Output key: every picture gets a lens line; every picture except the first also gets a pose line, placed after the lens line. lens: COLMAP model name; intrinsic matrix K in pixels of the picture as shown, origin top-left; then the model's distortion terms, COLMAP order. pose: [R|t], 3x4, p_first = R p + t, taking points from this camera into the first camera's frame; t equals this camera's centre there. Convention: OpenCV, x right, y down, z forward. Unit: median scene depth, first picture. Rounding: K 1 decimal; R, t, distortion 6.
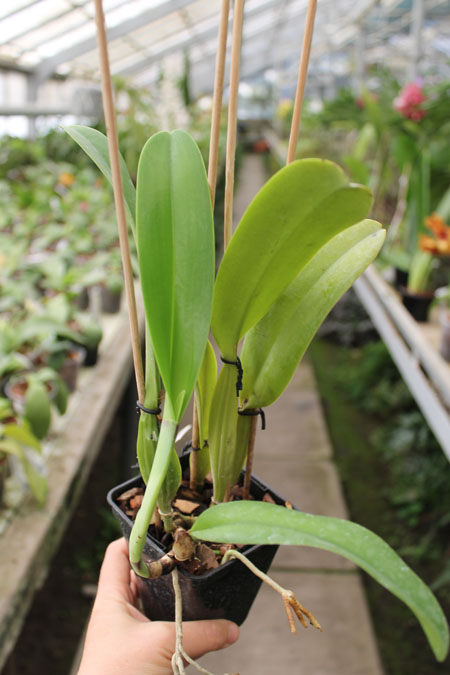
lens RADIAL K [[726.5, 0, 225.0], [0, 726.5, 337.5], [0, 0, 1]] dist [-0.093586, 0.009540]
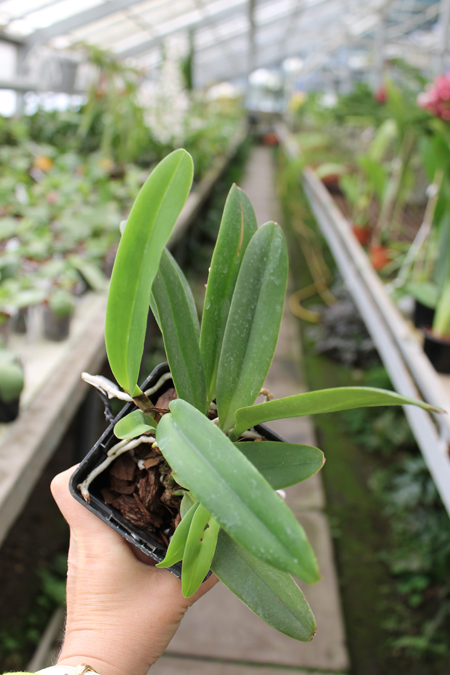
lens RADIAL K [[717.4, 0, 225.0], [0, 717.4, 337.5], [0, 0, 1]] dist [-0.075693, 0.006771]
pose [[0.998264, 0.058904, 0.000348, 0.013049], [-0.058903, 0.998141, 0.015649, -0.029537], [0.000574, -0.015642, 0.999877, 0.109670]]
